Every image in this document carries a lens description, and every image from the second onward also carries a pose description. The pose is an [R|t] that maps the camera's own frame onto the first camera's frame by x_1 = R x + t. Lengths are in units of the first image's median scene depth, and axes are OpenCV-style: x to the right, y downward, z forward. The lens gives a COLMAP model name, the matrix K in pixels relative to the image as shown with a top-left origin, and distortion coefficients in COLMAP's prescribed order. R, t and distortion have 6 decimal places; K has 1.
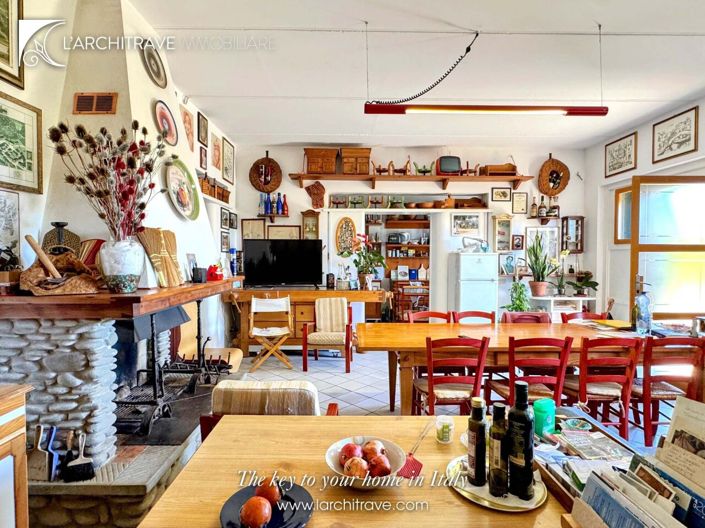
lens RADIAL K [[371.9, 0, 351.1], [0, 371.9, 263.2], [0, 0, 1]] dist [-0.001751, -0.000196]
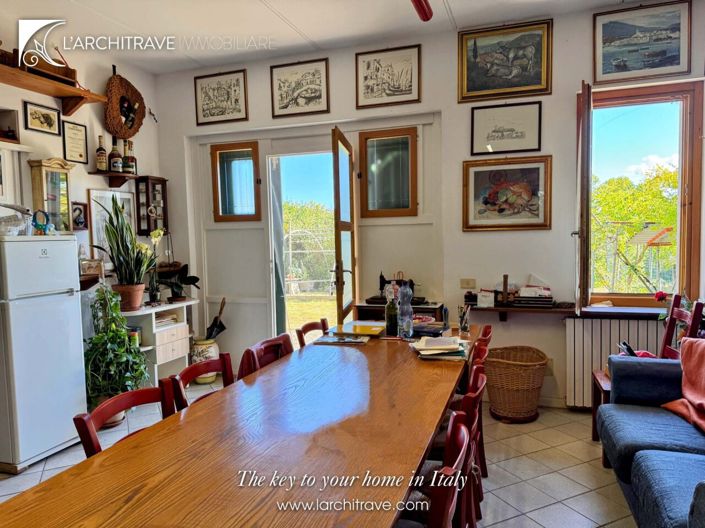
lens RADIAL K [[502.6, 0, 351.7], [0, 502.6, 265.1], [0, 0, 1]] dist [0.033306, -0.013577]
pose [[0.352155, -0.068475, 0.933433, -0.103788], [0.037521, 0.997551, 0.059023, -0.013892], [-0.935189, 0.014238, 0.353862, 0.377351]]
